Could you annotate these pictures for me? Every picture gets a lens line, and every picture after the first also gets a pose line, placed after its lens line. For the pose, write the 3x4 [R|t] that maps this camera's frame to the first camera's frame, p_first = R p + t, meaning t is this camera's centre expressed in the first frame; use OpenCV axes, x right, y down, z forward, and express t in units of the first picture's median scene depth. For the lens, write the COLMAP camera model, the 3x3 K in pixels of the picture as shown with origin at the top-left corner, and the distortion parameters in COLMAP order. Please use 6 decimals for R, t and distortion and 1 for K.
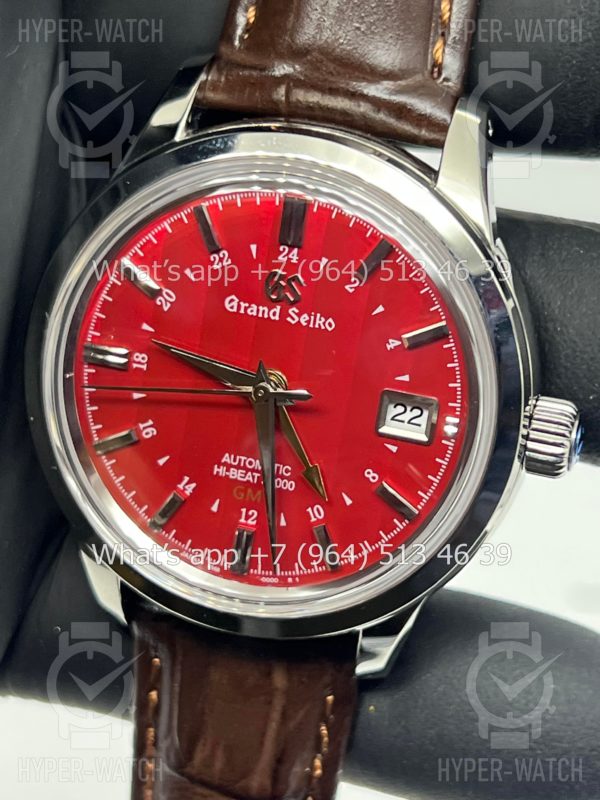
lens RADIAL K [[1822.1, 0, 298.6], [0, 1822.1, 399.7], [0, 0, 1]] dist [0.226432, 0.000000]
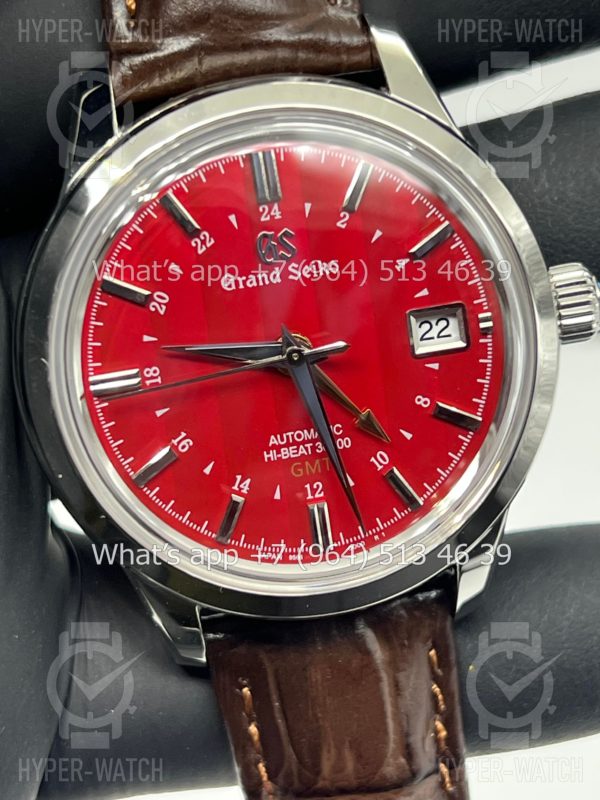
lens RADIAL K [[1822.1, 0, 299.7], [0, 1822.1, 408.1], [0, 0, 1]] dist [0.226432, 0.000000]
pose [[0.899238, -0.334676, 0.281714, -0.292003], [0.358619, 0.932767, -0.036593, 0.056620], [-0.250527, 0.133934, 0.958800, 0.082520]]
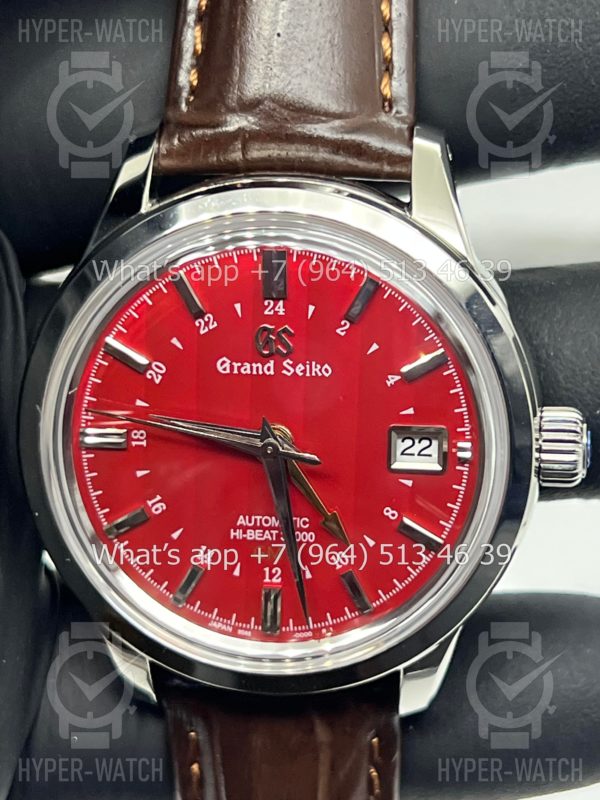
lens RADIAL K [[1822.1, 0, 300.4], [0, 1822.1, 405.1], [0, 0, 1]] dist [0.226432, 0.000000]
pose [[0.982823, -0.161945, 0.088504, -0.086342], [0.163609, 0.986454, -0.011826, -0.012827], [-0.085390, 0.026103, 0.996006, 0.009958]]
